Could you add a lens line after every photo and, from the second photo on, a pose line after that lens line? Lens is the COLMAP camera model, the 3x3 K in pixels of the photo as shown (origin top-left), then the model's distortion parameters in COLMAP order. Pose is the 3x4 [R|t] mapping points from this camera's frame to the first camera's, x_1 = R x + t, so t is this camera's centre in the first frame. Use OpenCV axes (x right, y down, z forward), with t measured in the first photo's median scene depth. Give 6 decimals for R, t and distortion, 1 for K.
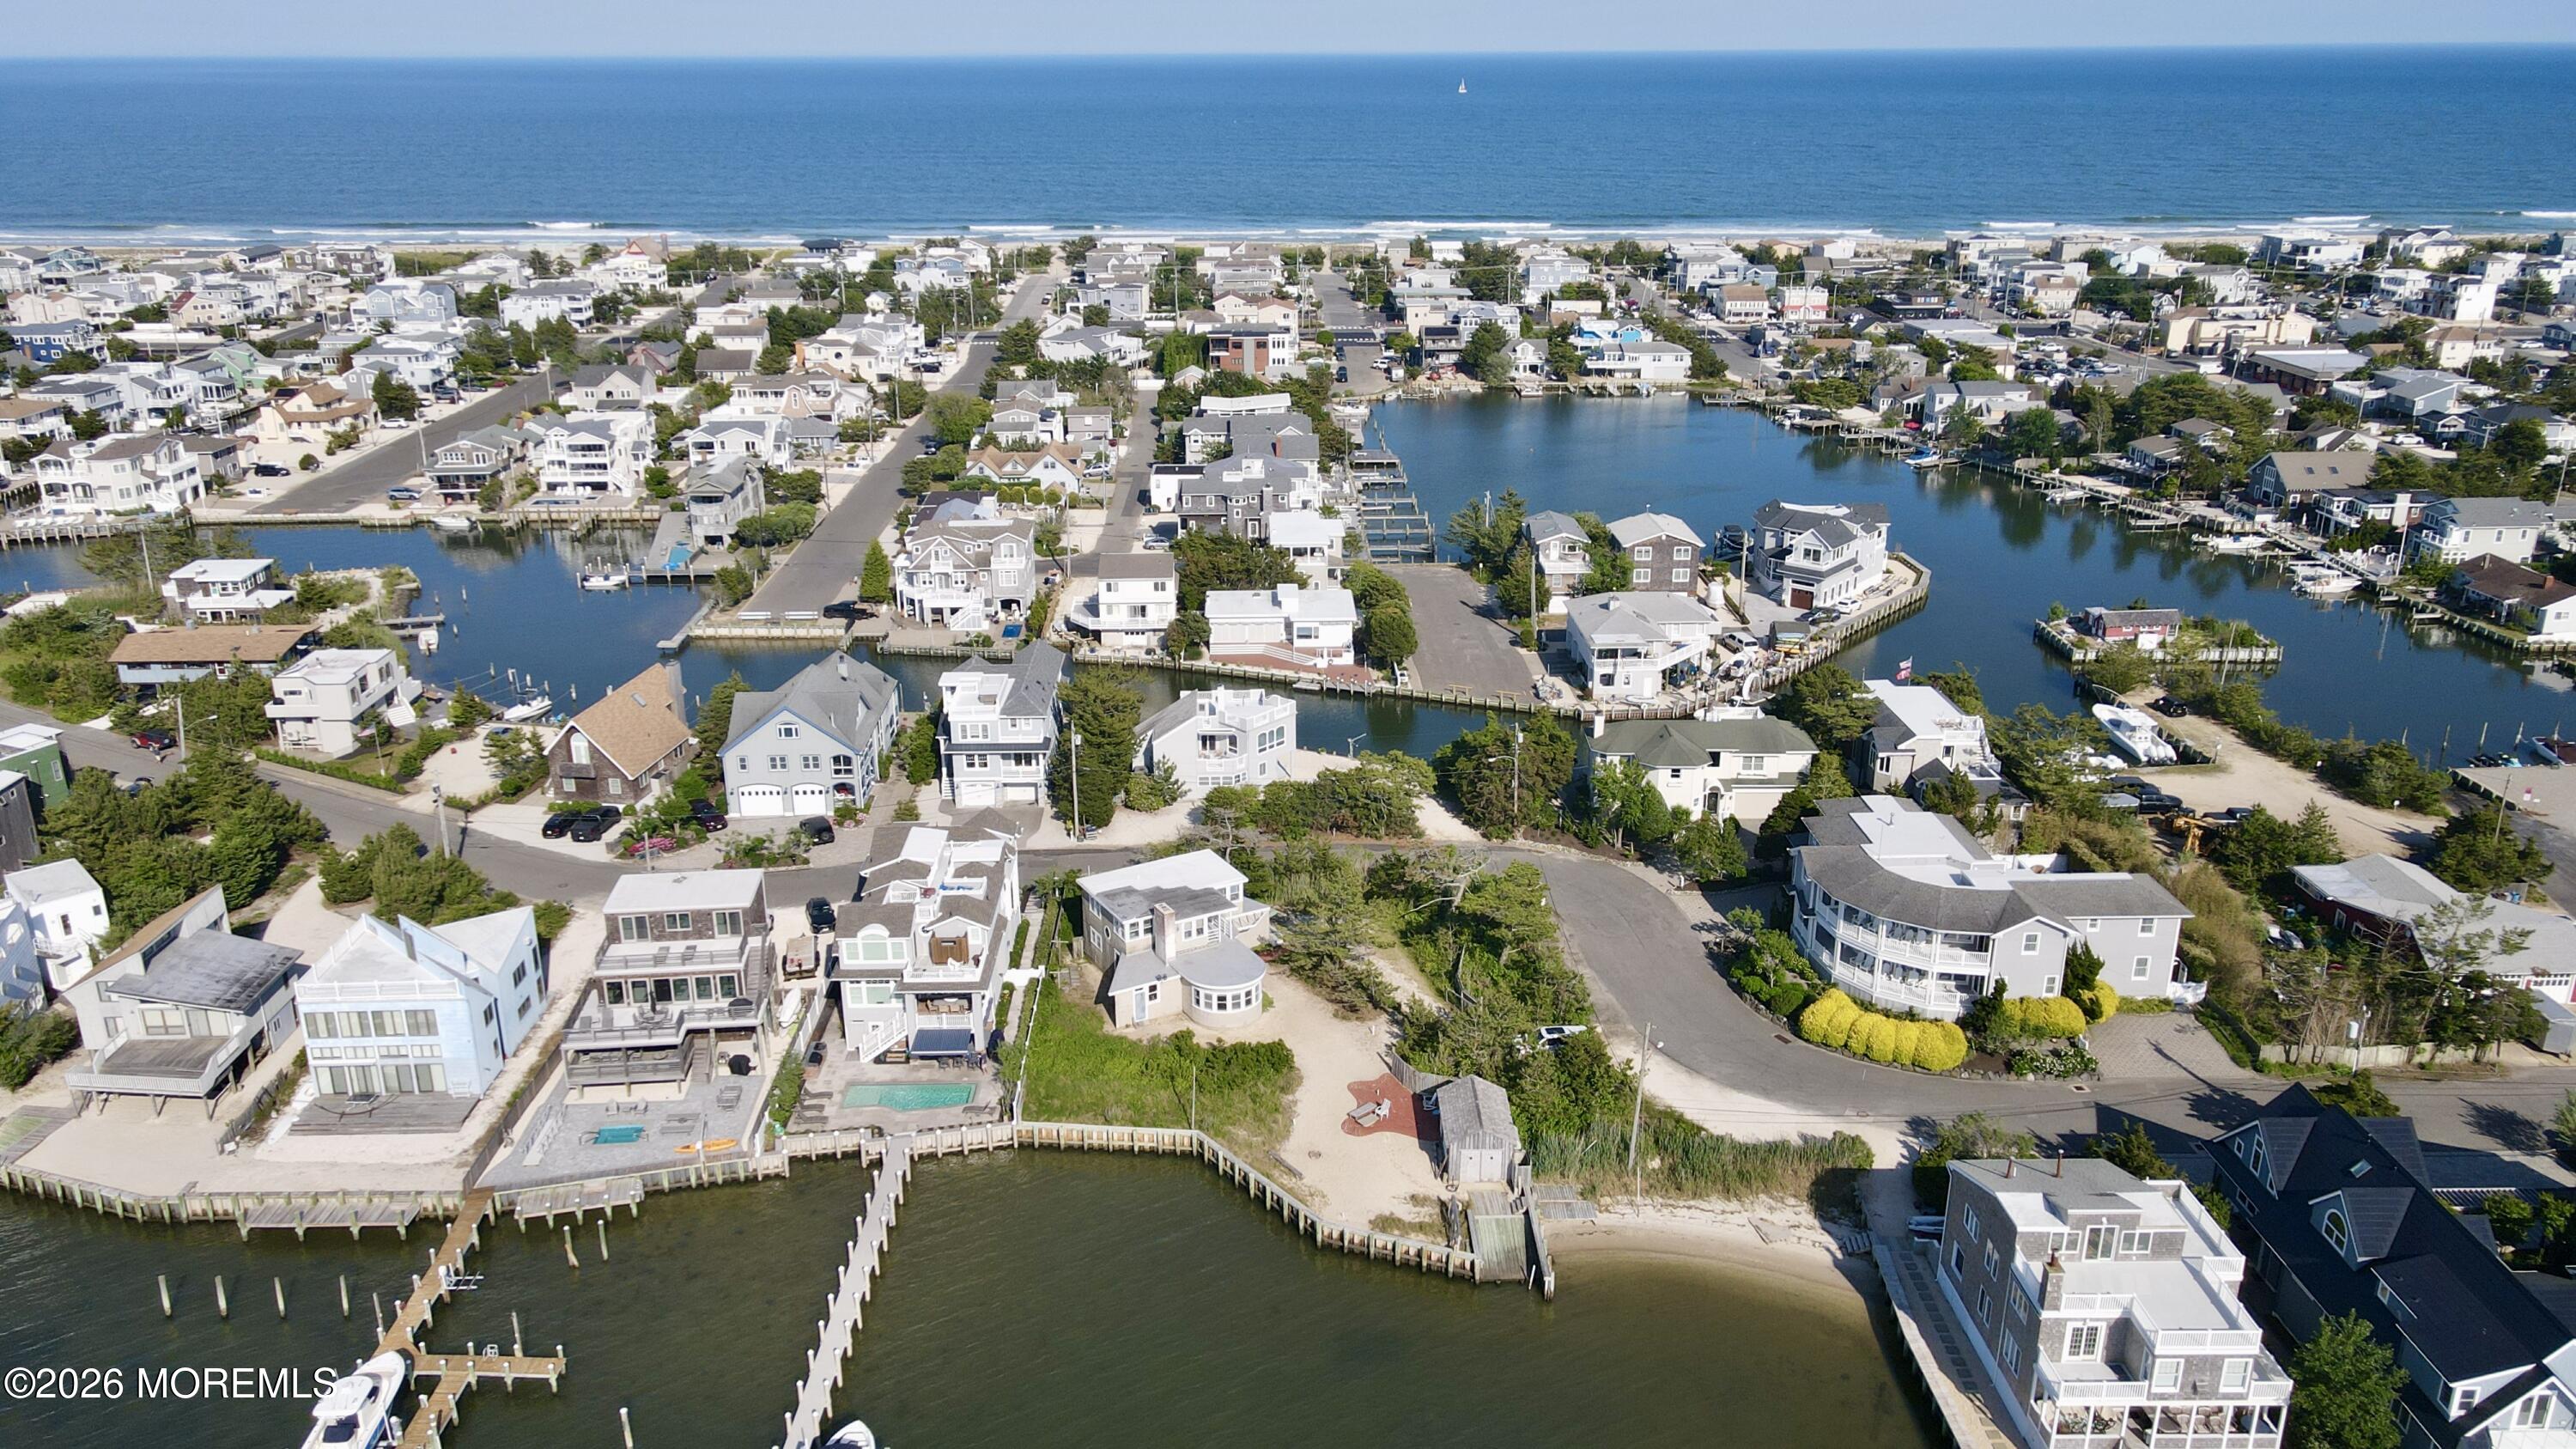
lens RADIAL K [[1892.2, 0, 1286.3], [0, 1892.2, 725.2], [0, 0, 1]] dist [-0.010083, 0.056082]
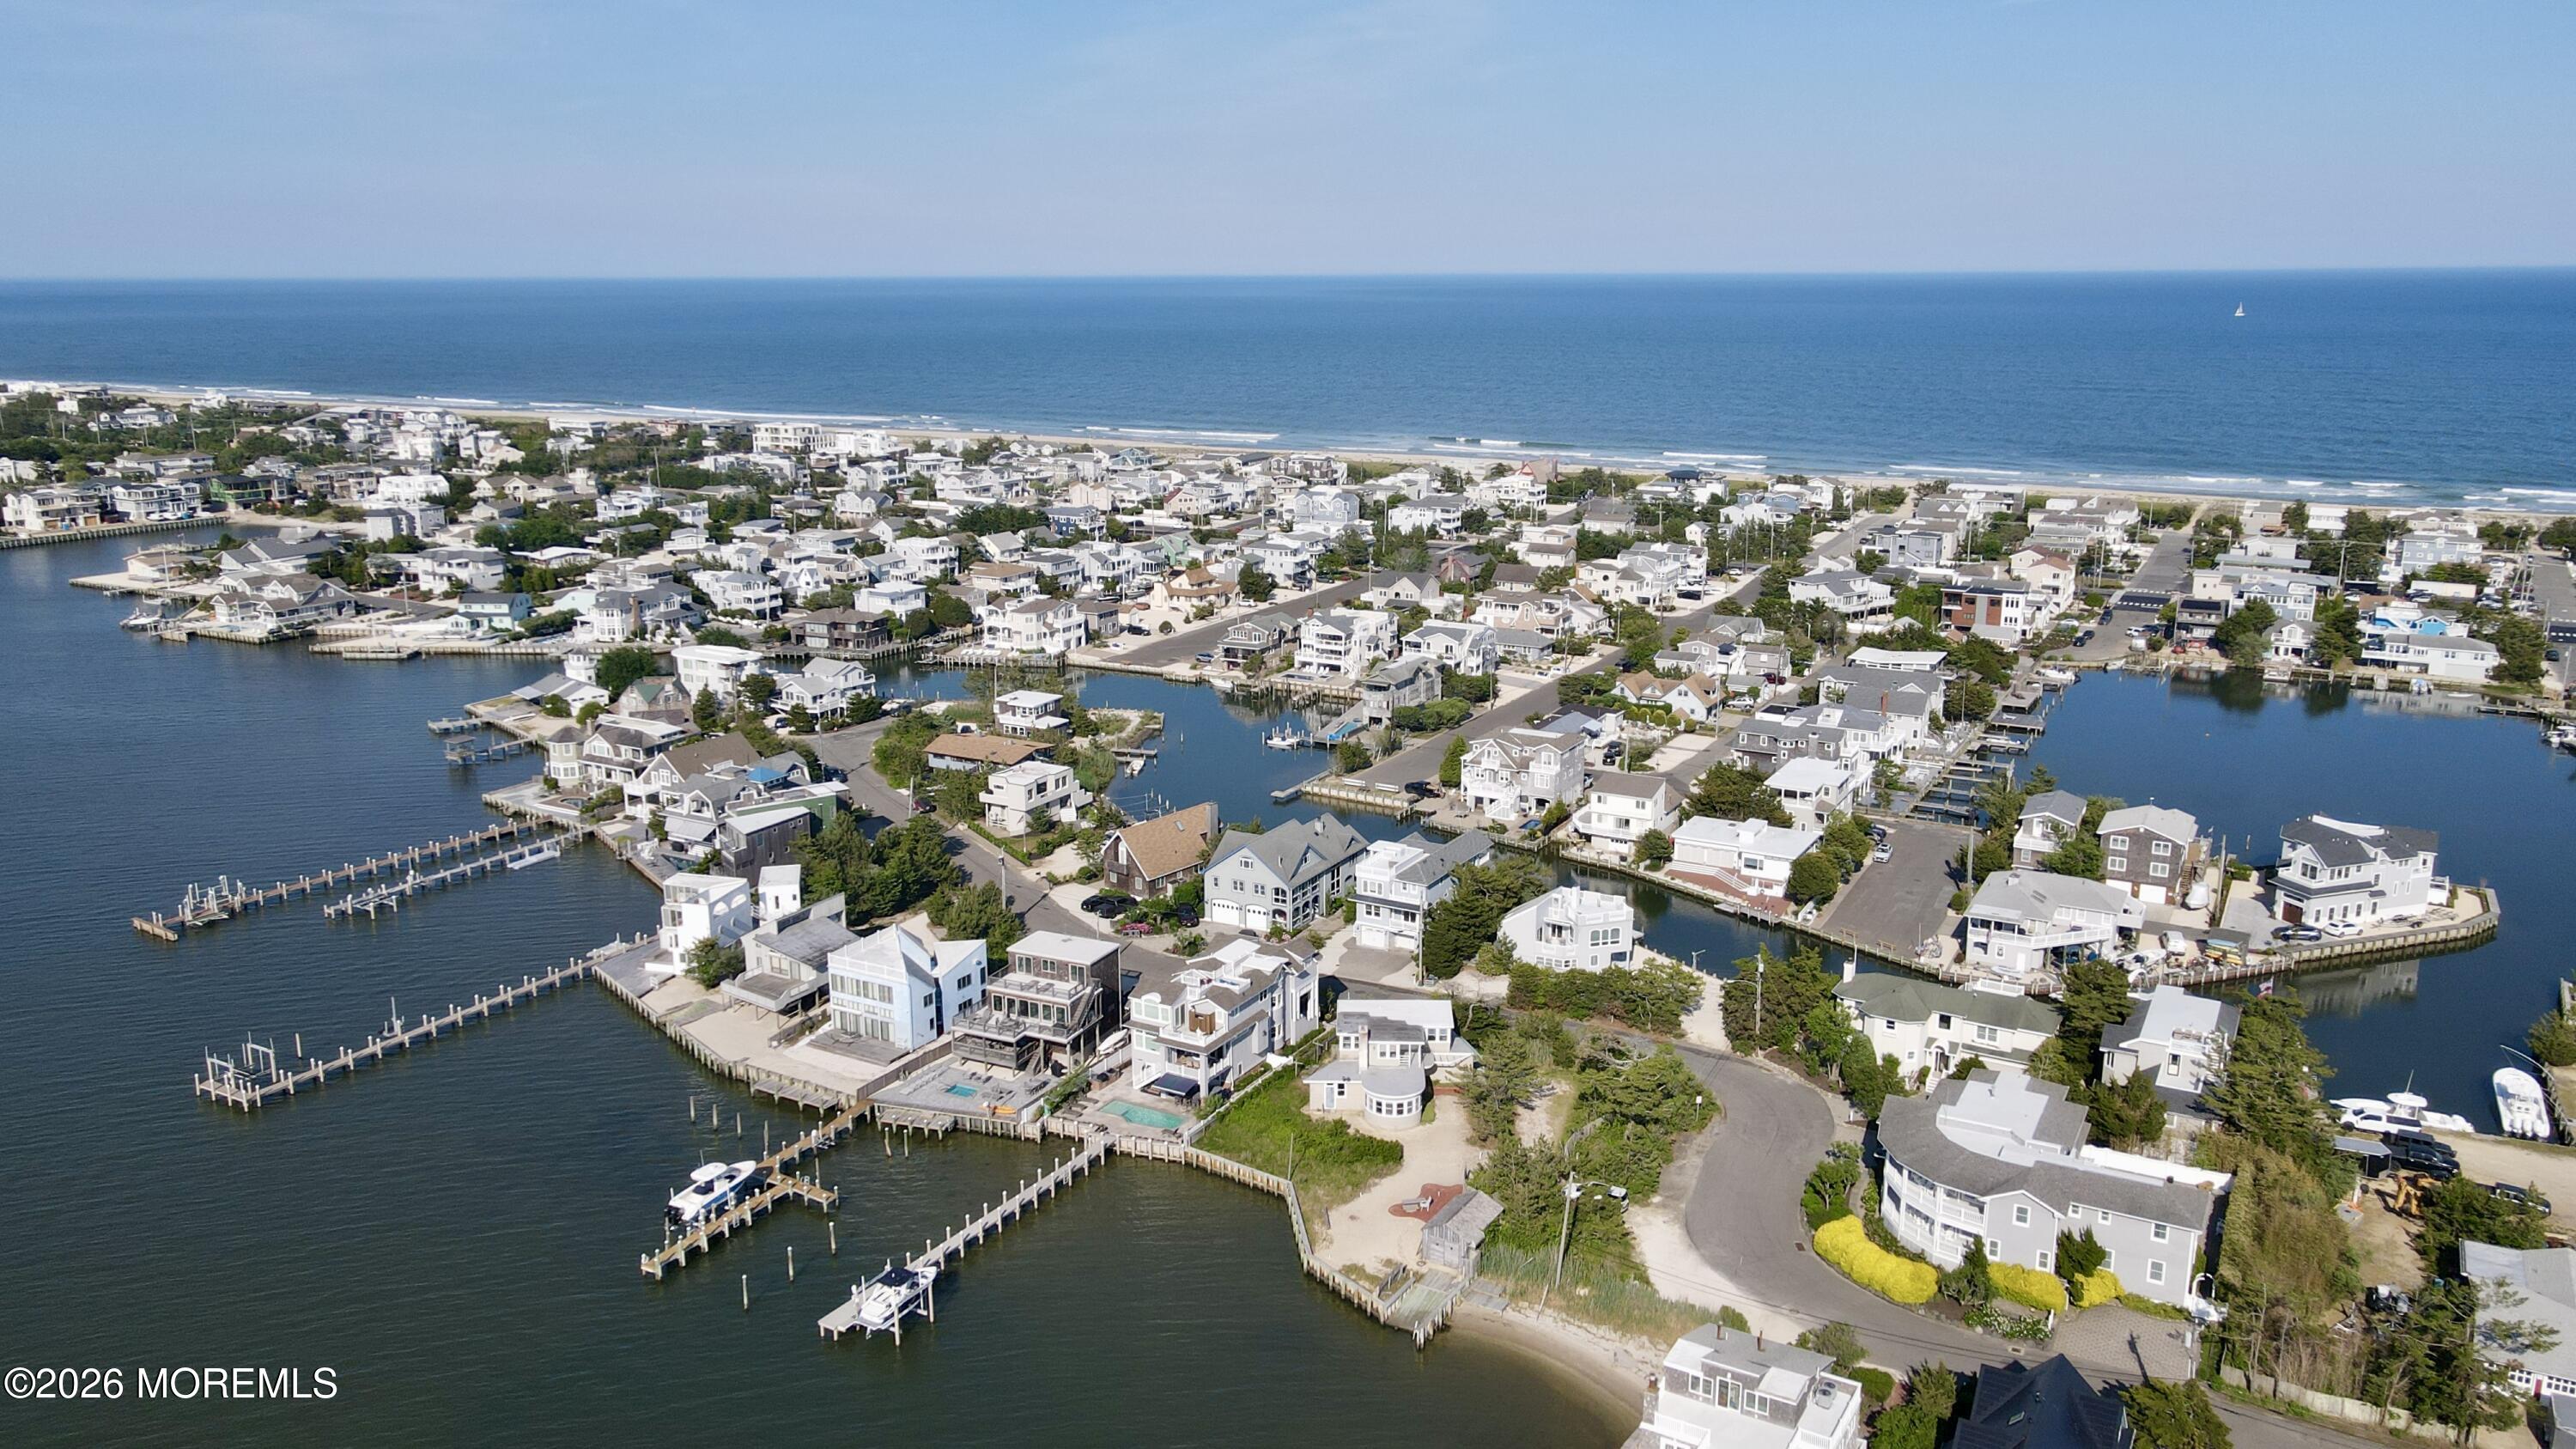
lens RADIAL K [[1892.2, 0, 1286.3], [0, 1892.2, 725.2], [0, 0, 1]] dist [-0.010083, 0.056082]
pose [[0.855467, 0.122734, -0.503103, 0.330624], [-0.174335, 0.983058, -0.056615, -0.017353], [0.487631, 0.136140, 0.862370, -0.122729]]
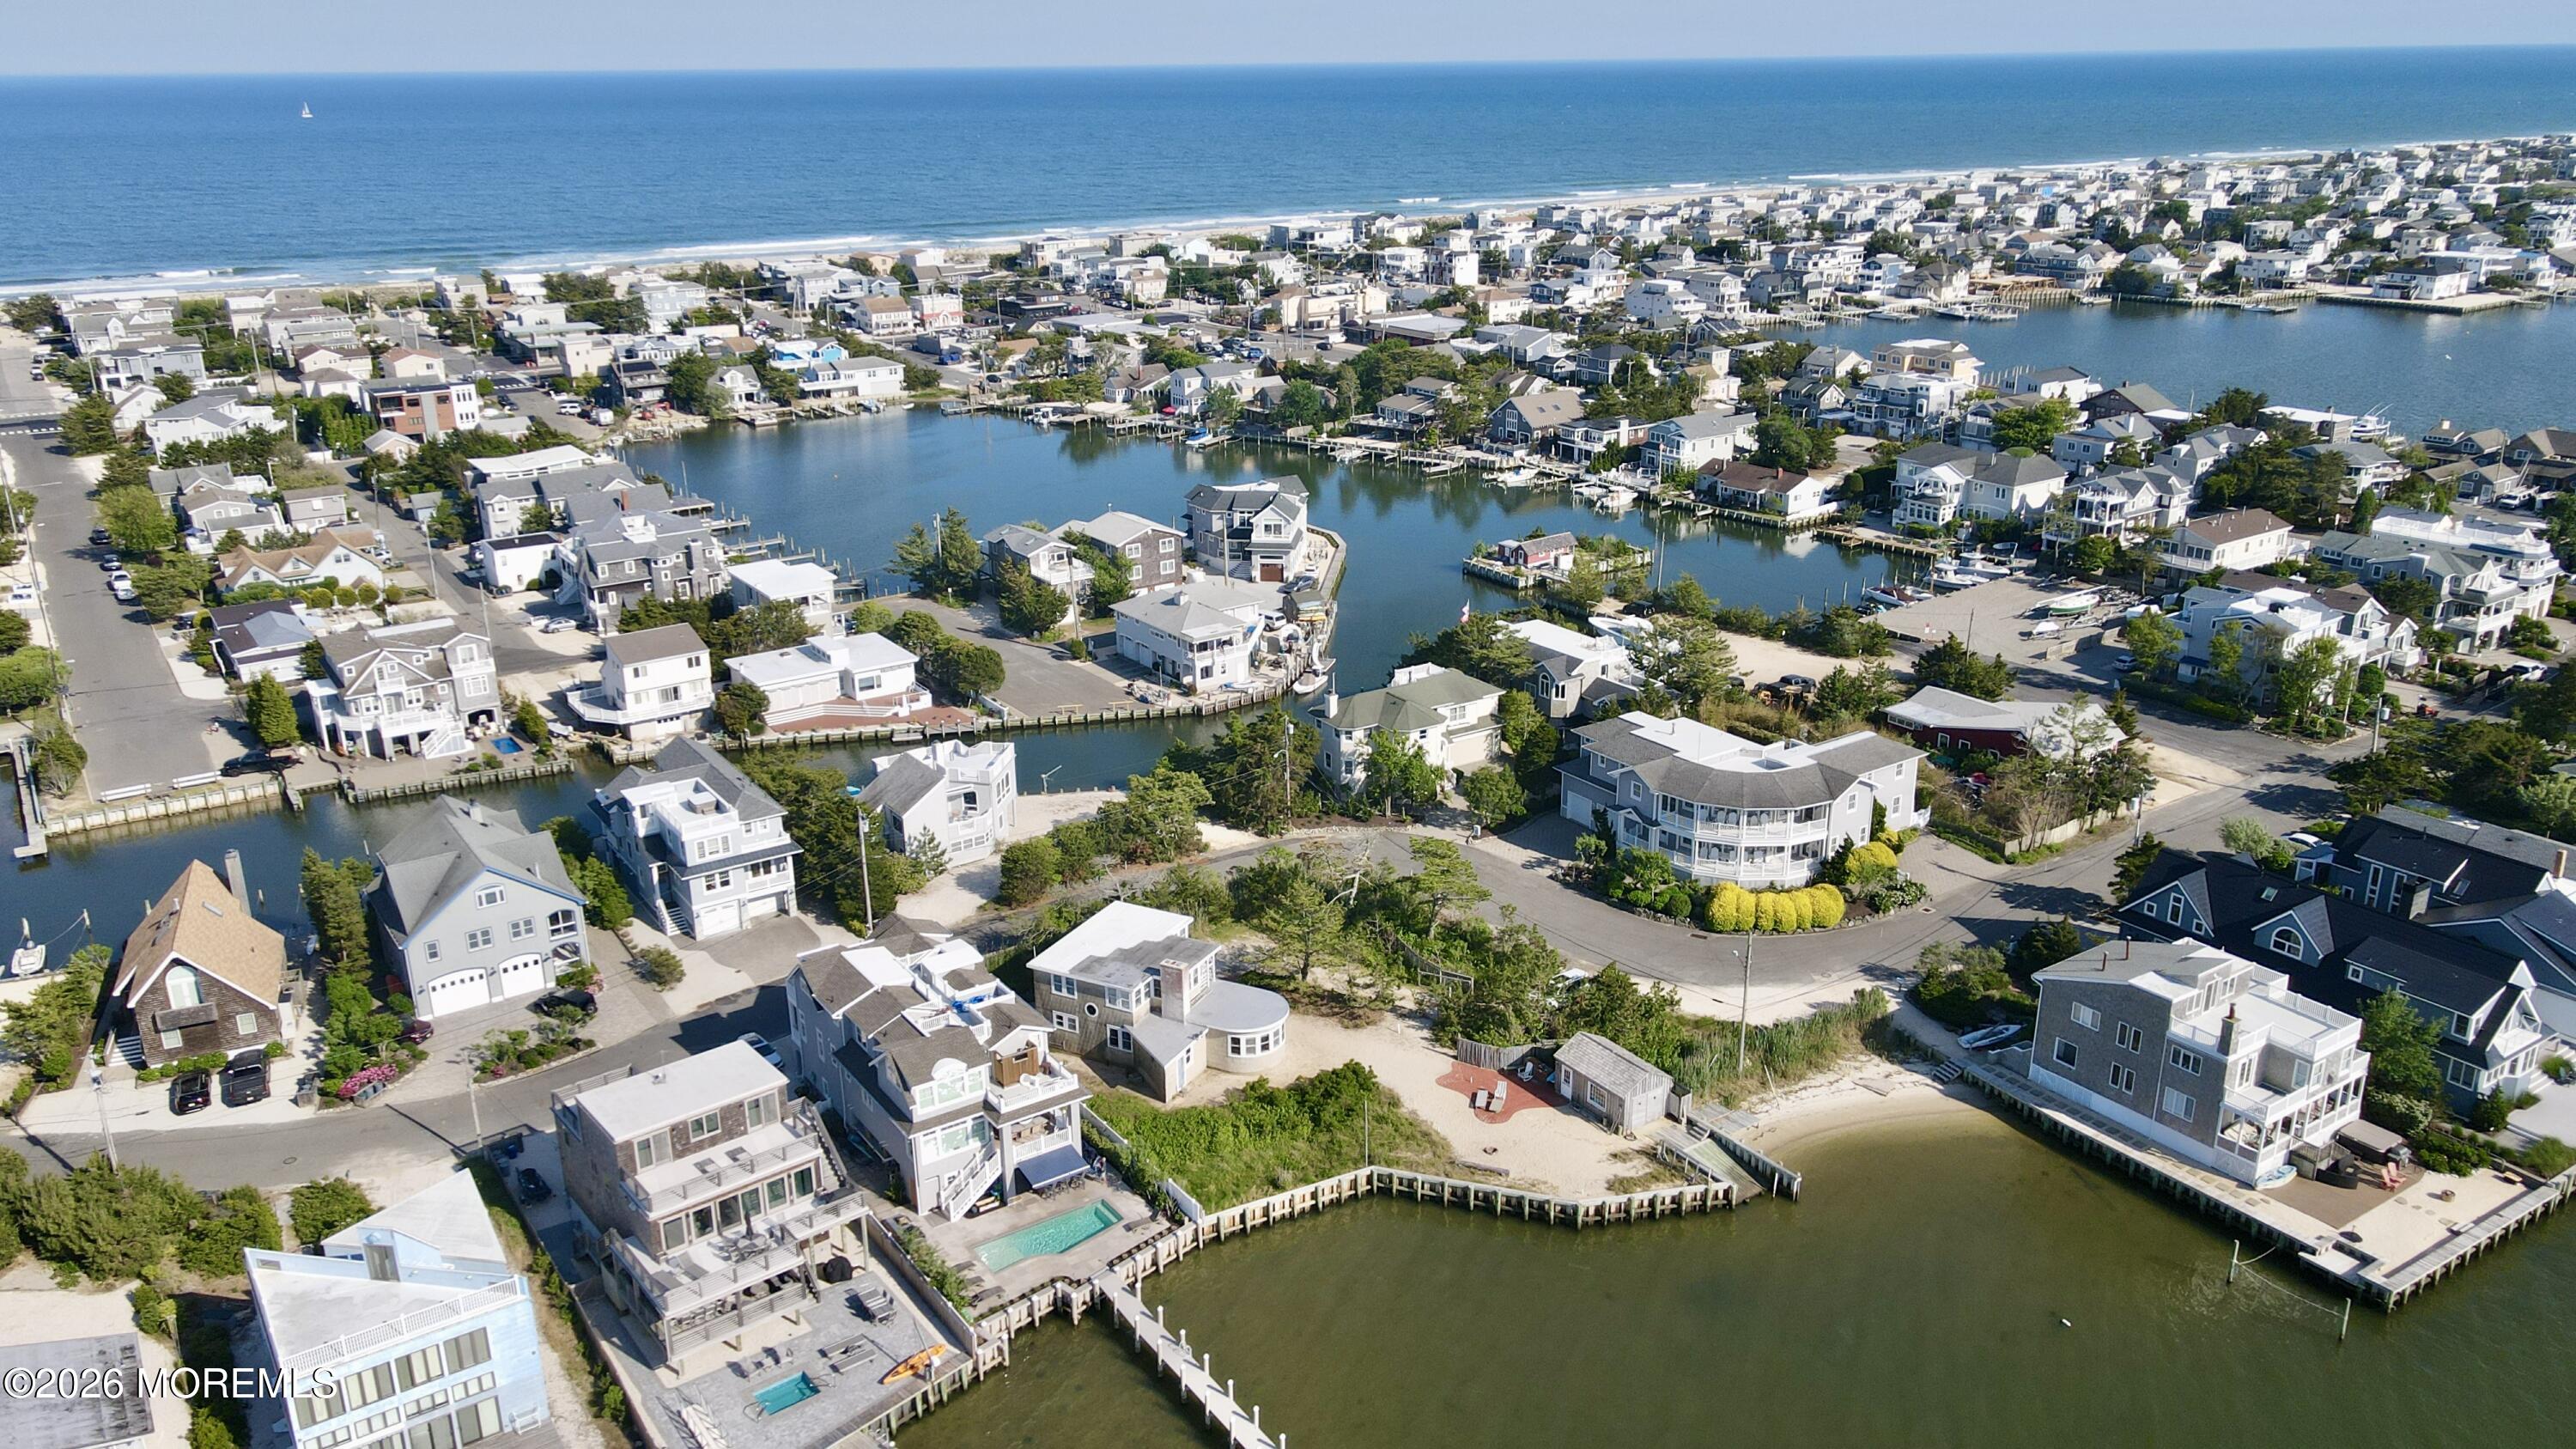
lens RADIAL K [[1890.1, 0, 1288.0], [0, 1890.1, 724.5], [0, 0, 1]] dist [-0.005647, 0.050435]
pose [[0.837840, -0.186877, 0.512934, -0.294560], [0.191992, 0.980428, 0.043594, -0.030012], [-0.511041, 0.061955, 0.857321, 0.105602]]
